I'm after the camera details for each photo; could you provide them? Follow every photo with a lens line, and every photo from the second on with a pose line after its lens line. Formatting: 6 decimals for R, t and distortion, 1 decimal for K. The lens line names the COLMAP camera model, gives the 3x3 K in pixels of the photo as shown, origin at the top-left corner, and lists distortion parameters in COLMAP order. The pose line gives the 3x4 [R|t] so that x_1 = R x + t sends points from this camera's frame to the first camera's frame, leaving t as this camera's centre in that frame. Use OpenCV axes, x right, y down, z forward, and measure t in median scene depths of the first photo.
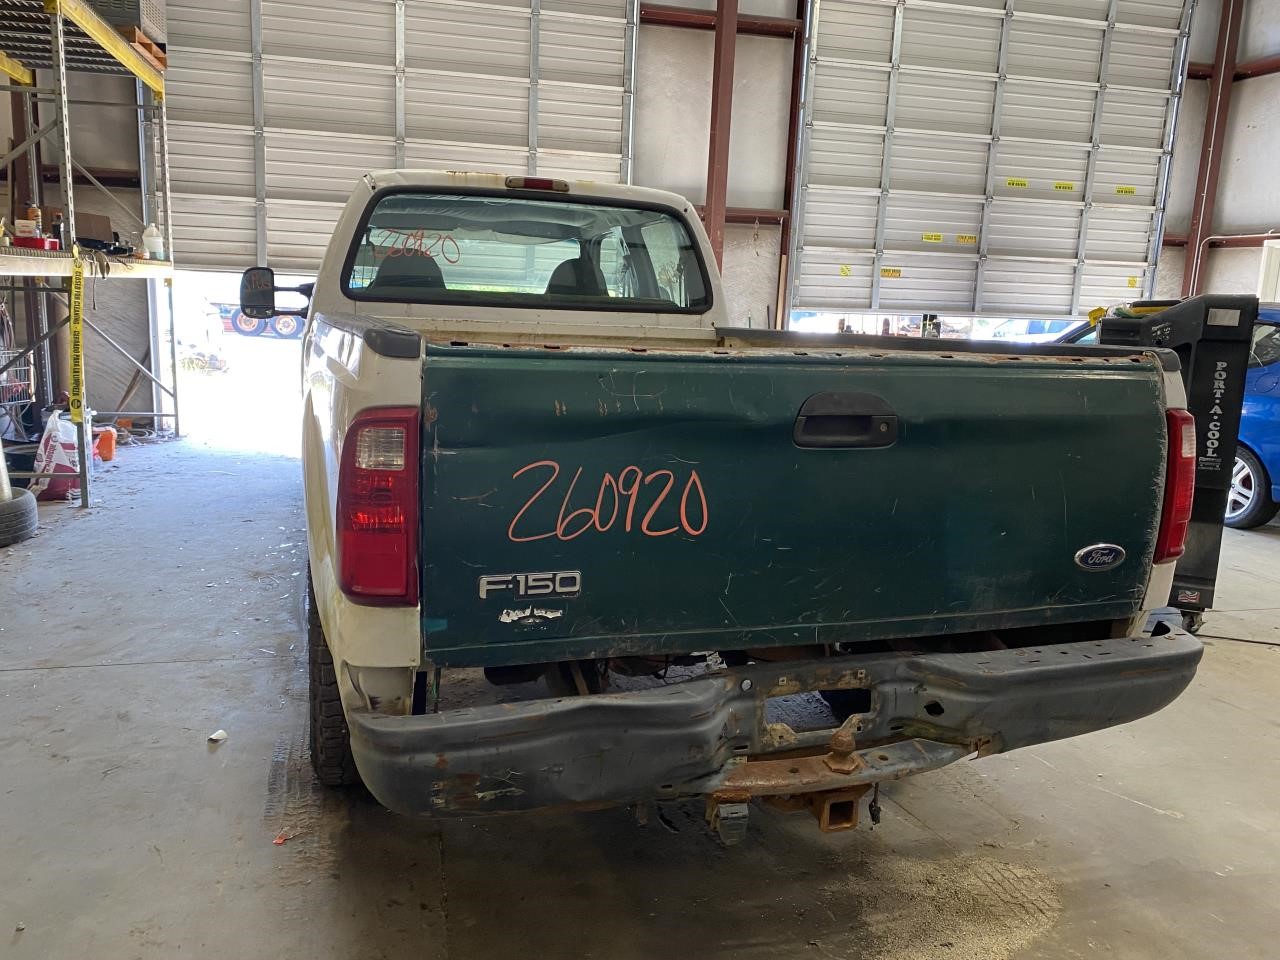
lens RADIAL K [[1054.1, 0, 581.3], [0, 1054.1, 463.9], [0, 0, 1]] dist [0.005558, -0.004007]
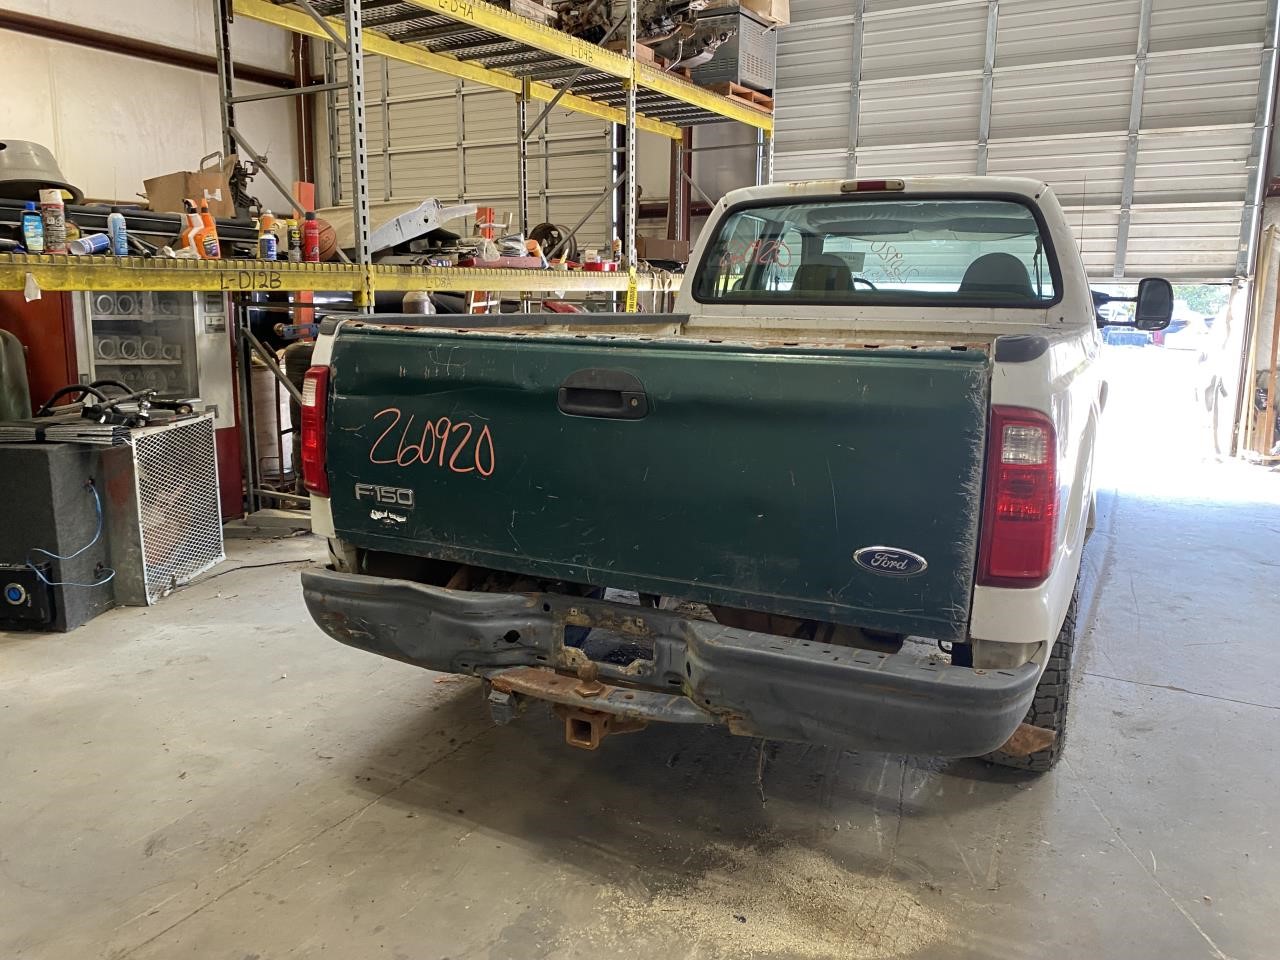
lens RADIAL K [[1037.0, 0, 640.0], [0, 1037.0, 480.0], [0, 0, 1]] dist [0.102088, -0.127709]
pose [[0.701326, 0.100849, -0.705671, 1.021483], [-0.096601, 0.994256, 0.046085, -0.003361], [0.706265, 0.035847, 0.707039, 0.209567]]
